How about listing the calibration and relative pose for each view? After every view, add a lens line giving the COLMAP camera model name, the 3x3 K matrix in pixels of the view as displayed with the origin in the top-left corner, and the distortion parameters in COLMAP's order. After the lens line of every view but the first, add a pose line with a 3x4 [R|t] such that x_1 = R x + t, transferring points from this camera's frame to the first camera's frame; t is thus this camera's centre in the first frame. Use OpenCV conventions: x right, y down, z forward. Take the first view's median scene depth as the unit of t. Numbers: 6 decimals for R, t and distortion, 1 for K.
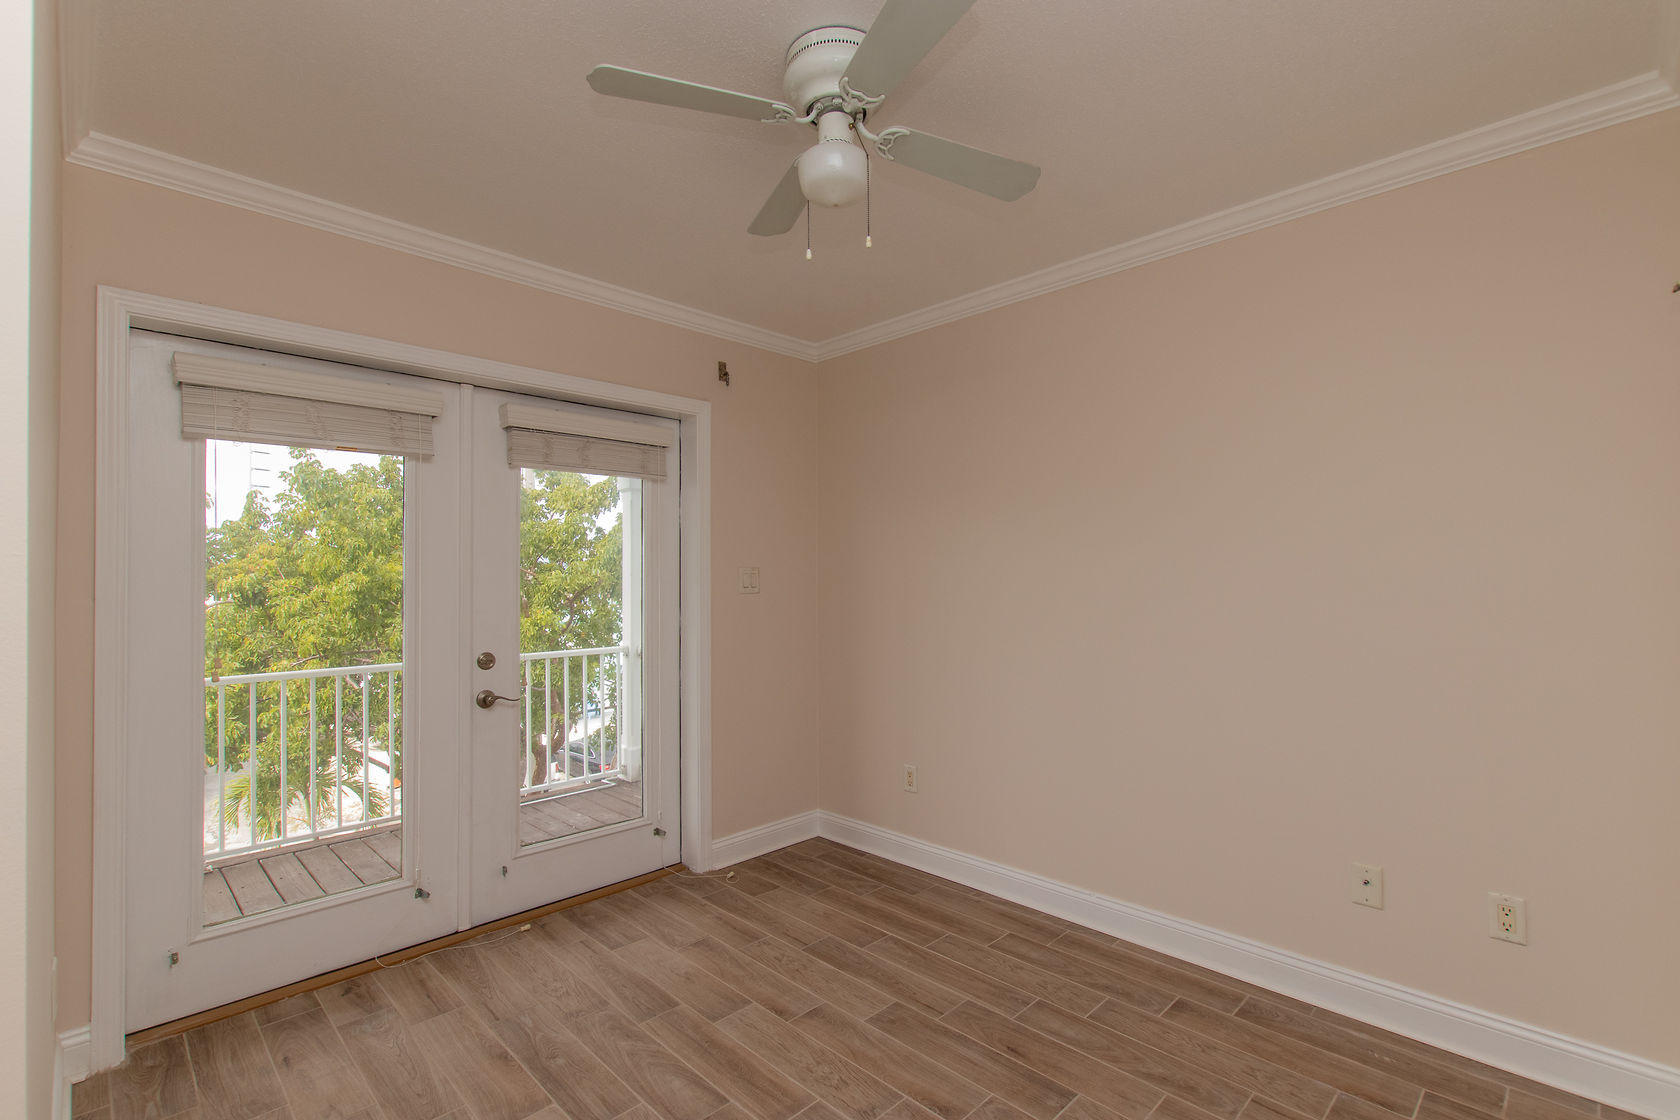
lens RADIAL K [[769.3, 0, 831.7], [0, 769.3, 563.4], [0, 0, 1]] dist [0.002750, -0.003373]
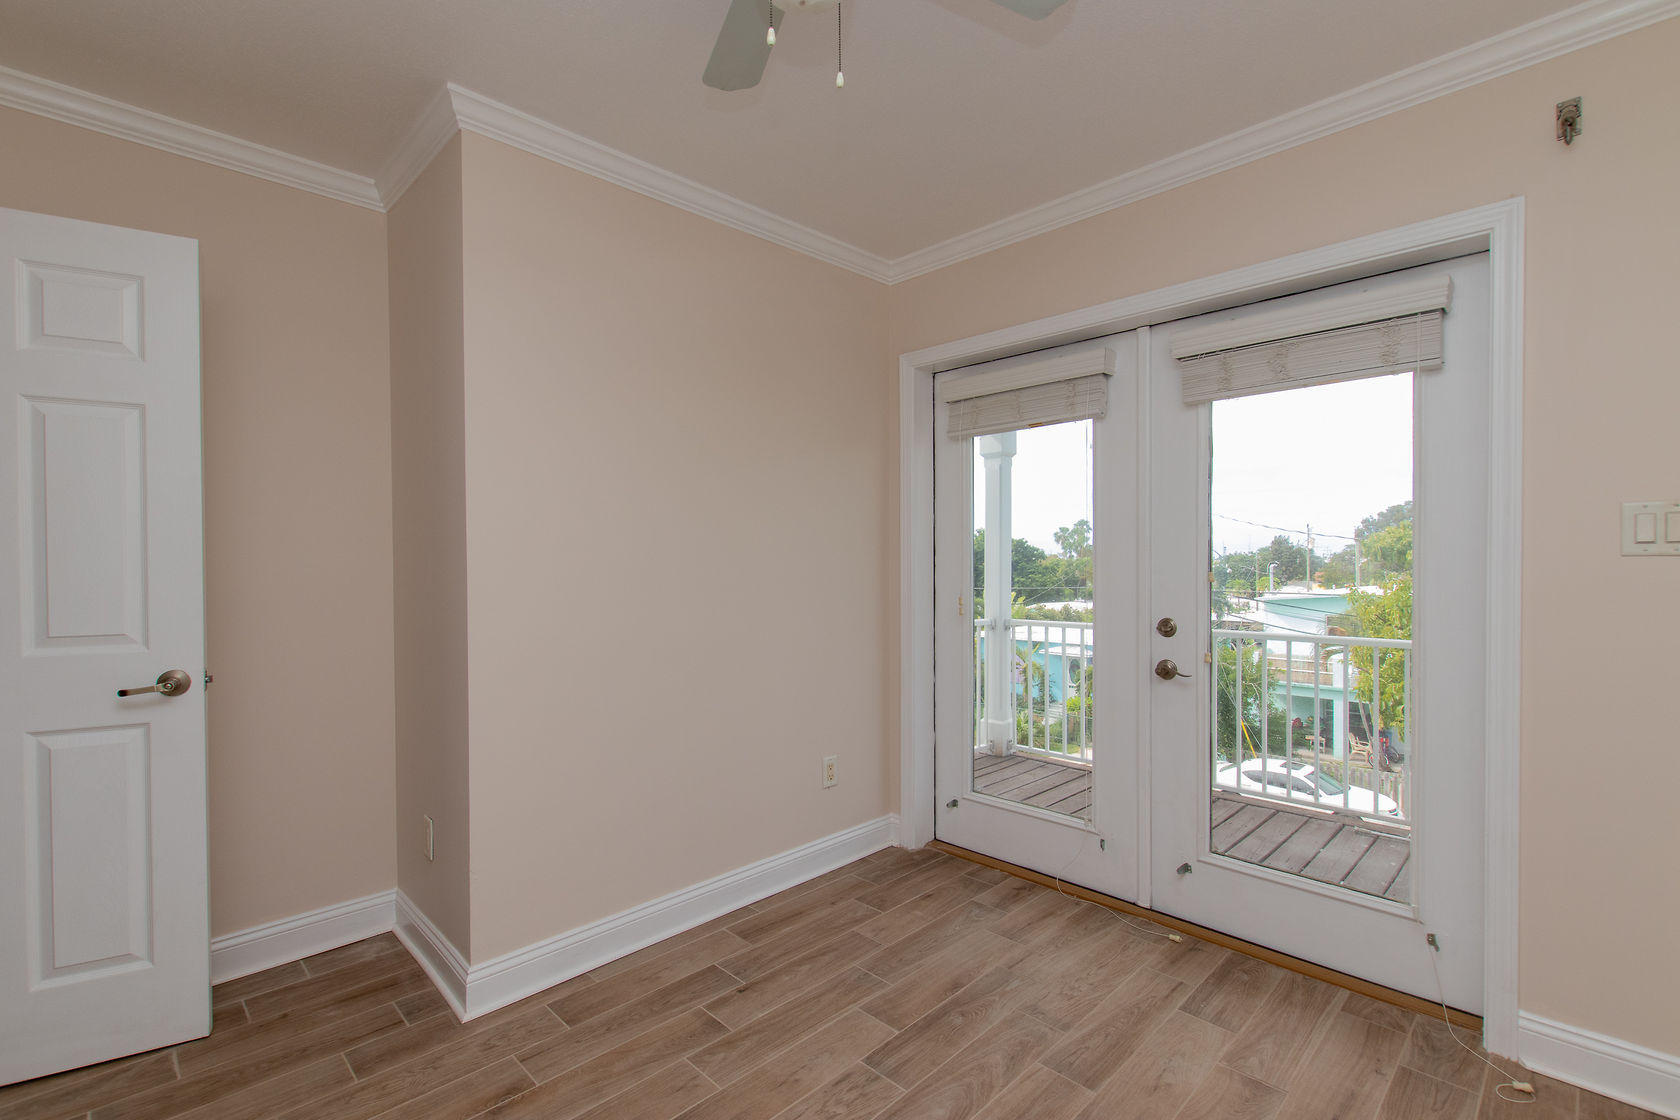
lens RADIAL K [[769.3, 0, 856.9], [0, 769.3, 568.1], [0, 0, 1]] dist [0.002750, -0.003373]
pose [[-0.001524, 0.017109, -0.999852, 0.453593], [0.023875, 0.999569, 0.017068, 0.033288], [0.999714, -0.023845, -0.001932, 0.641544]]
